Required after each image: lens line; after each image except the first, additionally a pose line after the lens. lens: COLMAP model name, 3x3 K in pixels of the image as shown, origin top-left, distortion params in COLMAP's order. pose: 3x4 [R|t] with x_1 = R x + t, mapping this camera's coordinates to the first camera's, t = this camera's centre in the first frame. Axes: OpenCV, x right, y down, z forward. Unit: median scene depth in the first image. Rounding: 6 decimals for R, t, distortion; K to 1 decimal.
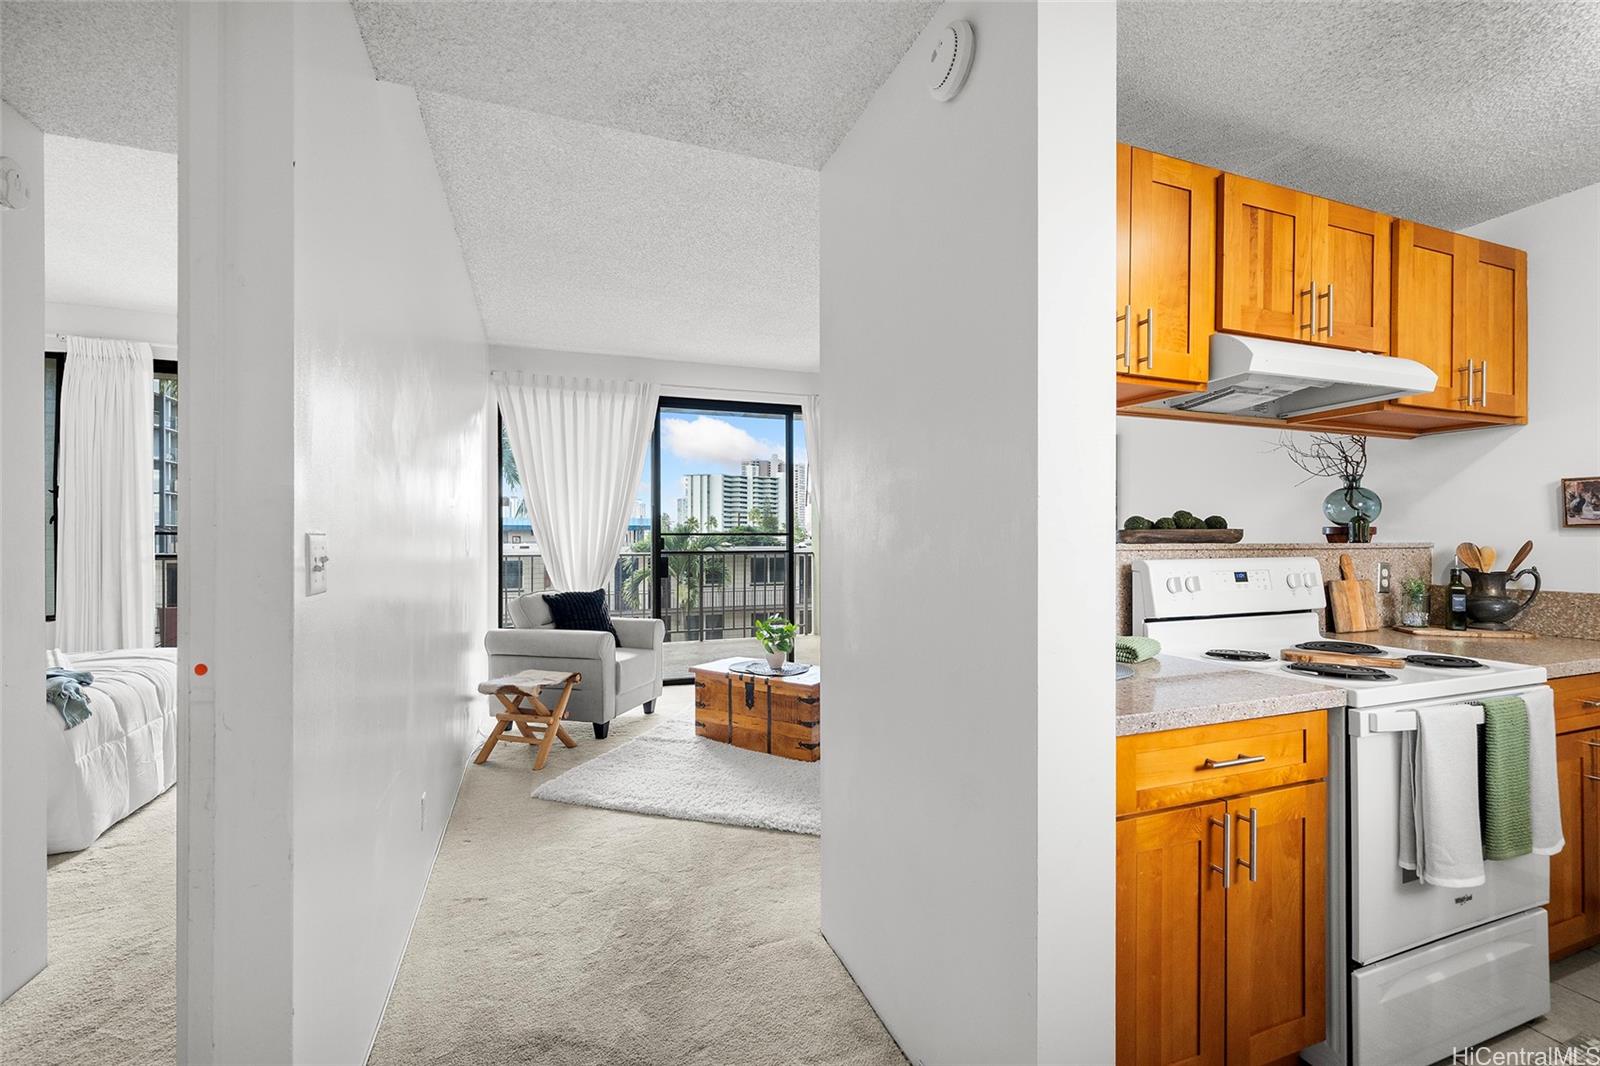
lens RADIAL K [[676.2, 0, 820.3], [0, 676.2, 530.5], [0, 0, 1]] dist [-0.000649, -0.000197]
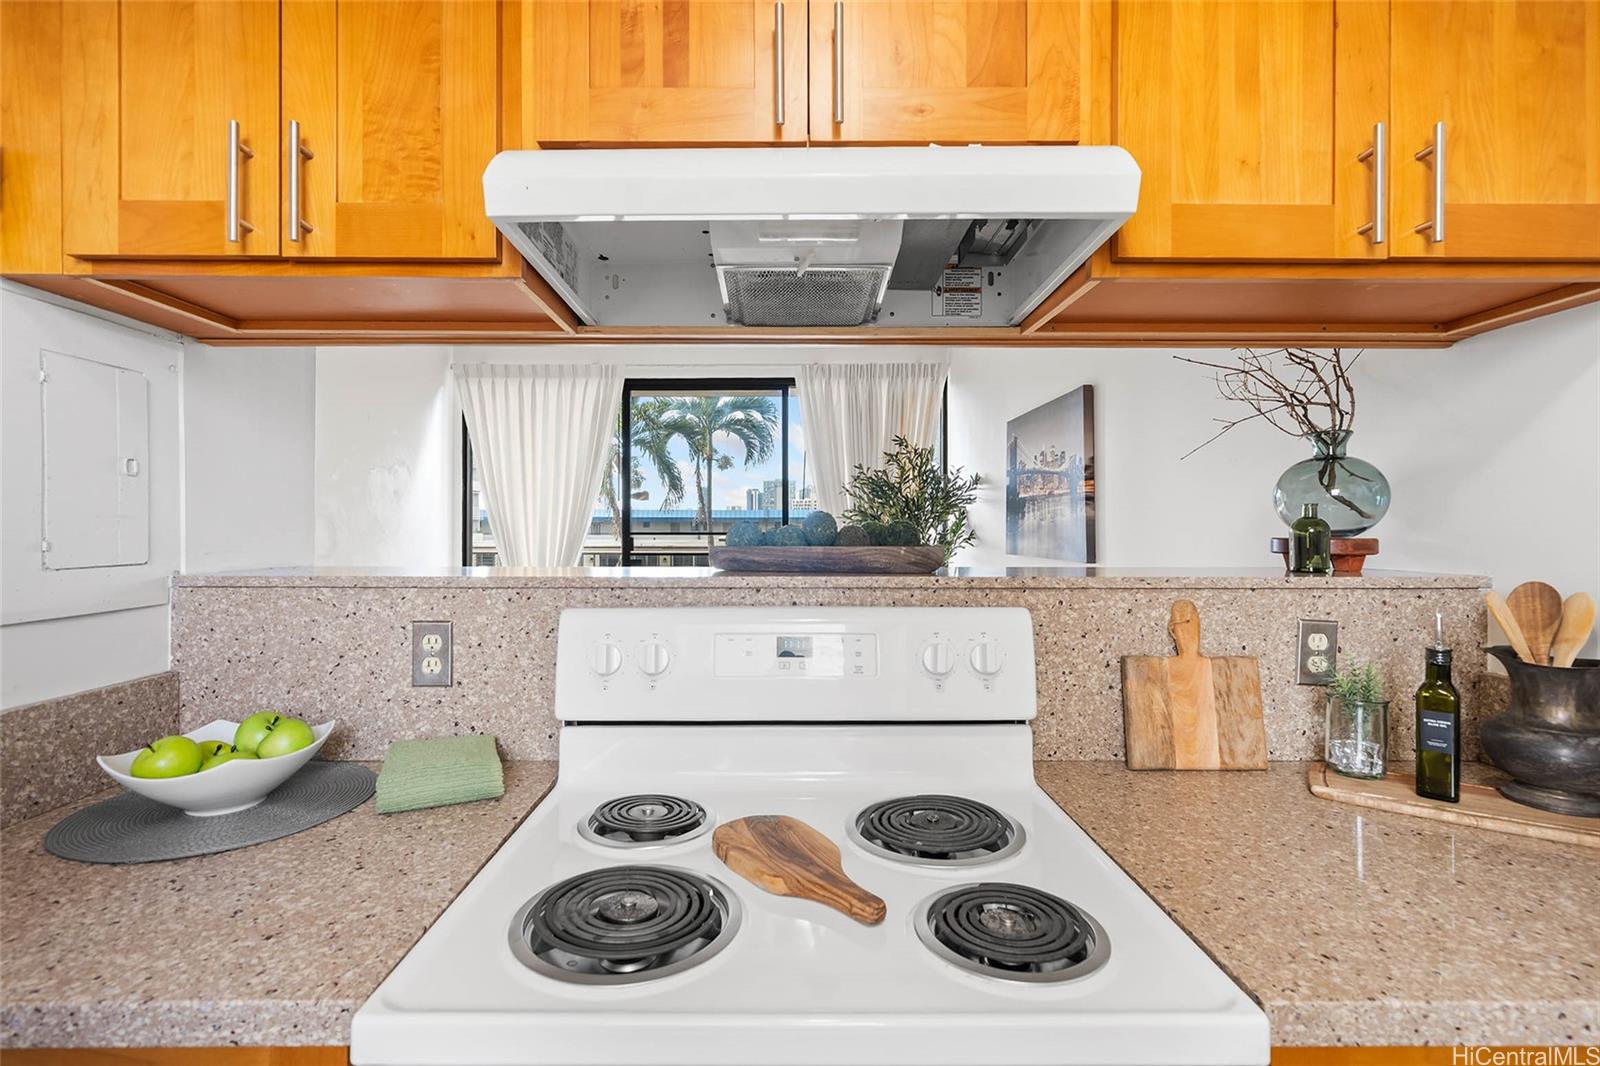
lens RADIAL K [[715.7, 0, 800.0], [0, 715.7, 533.0], [0, 0, 1]] dist [-0.003154, 0.000340]
pose [[0.931131, 0.003596, -0.364667, 0.618145], [0.002726, 0.999855, 0.016822, -0.018614], [0.364674, -0.016658, 0.930986, 0.382234]]
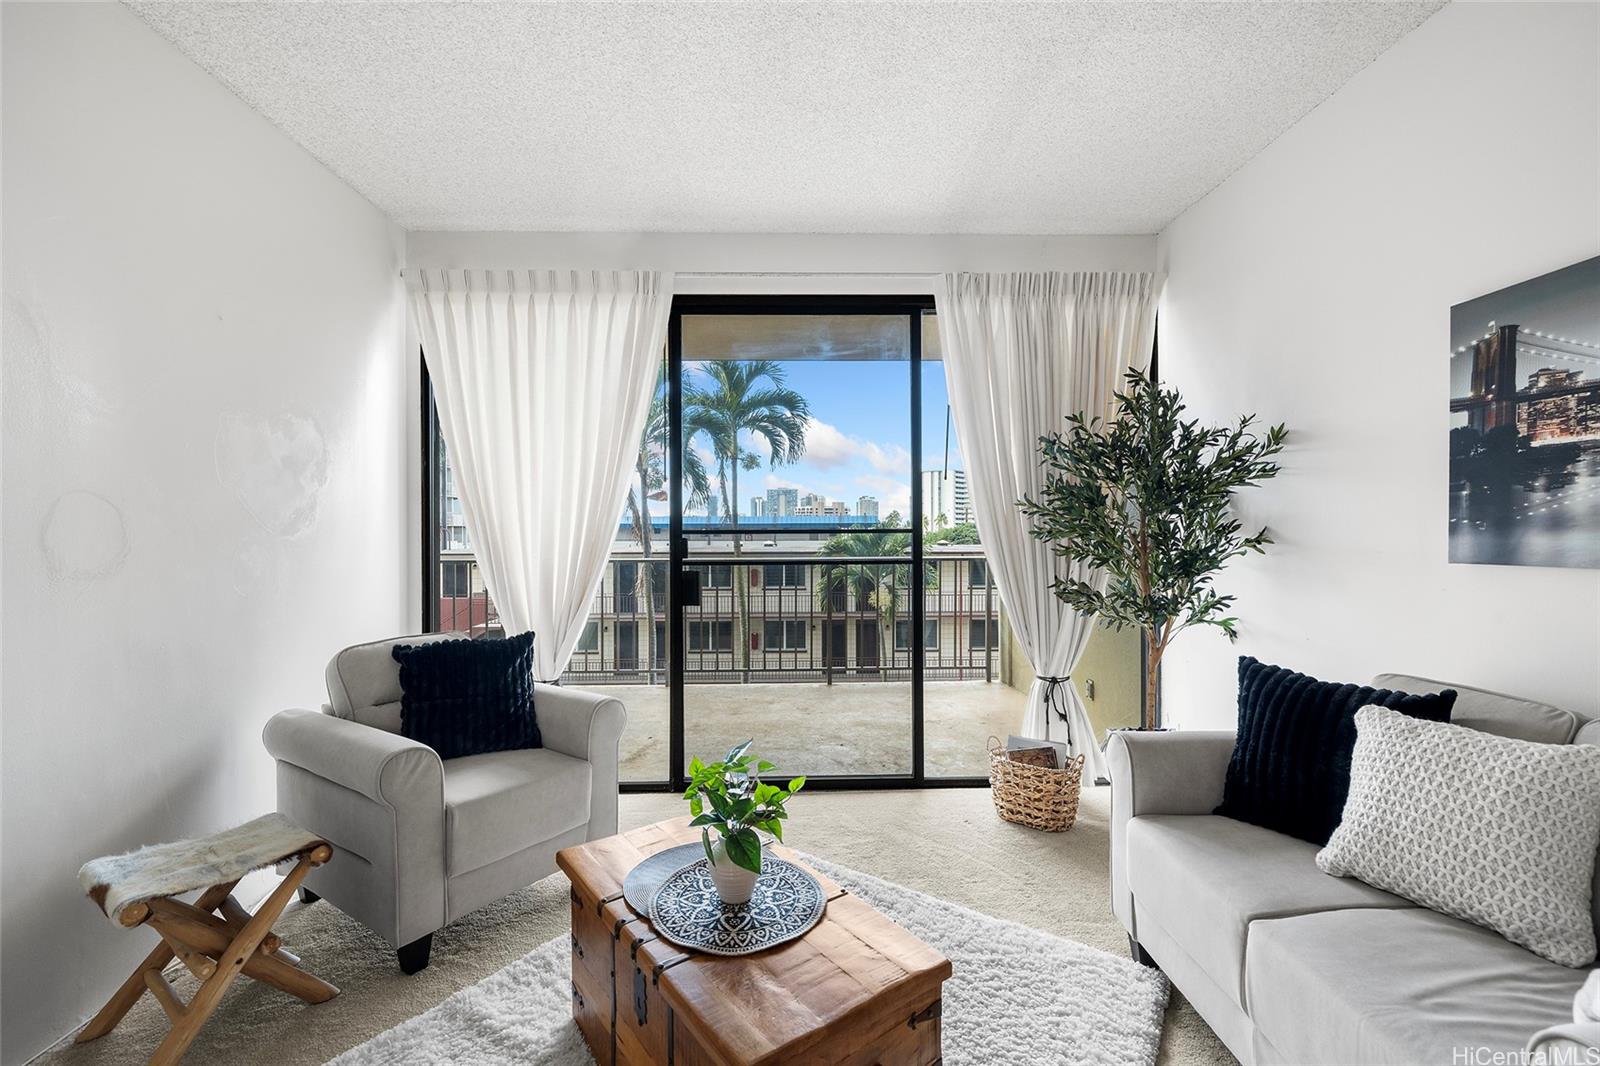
lens RADIAL K [[676.2, 0, 820.3], [0, 676.2, 530.5], [0, 0, 1]] dist [-0.000649, -0.000197]
pose [[0.942484, -0.007200, -0.334173, 0.139540], [0.008699, 0.999958, 0.002988, 0.008508], [0.334137, -0.005723, 0.942507, 0.942008]]
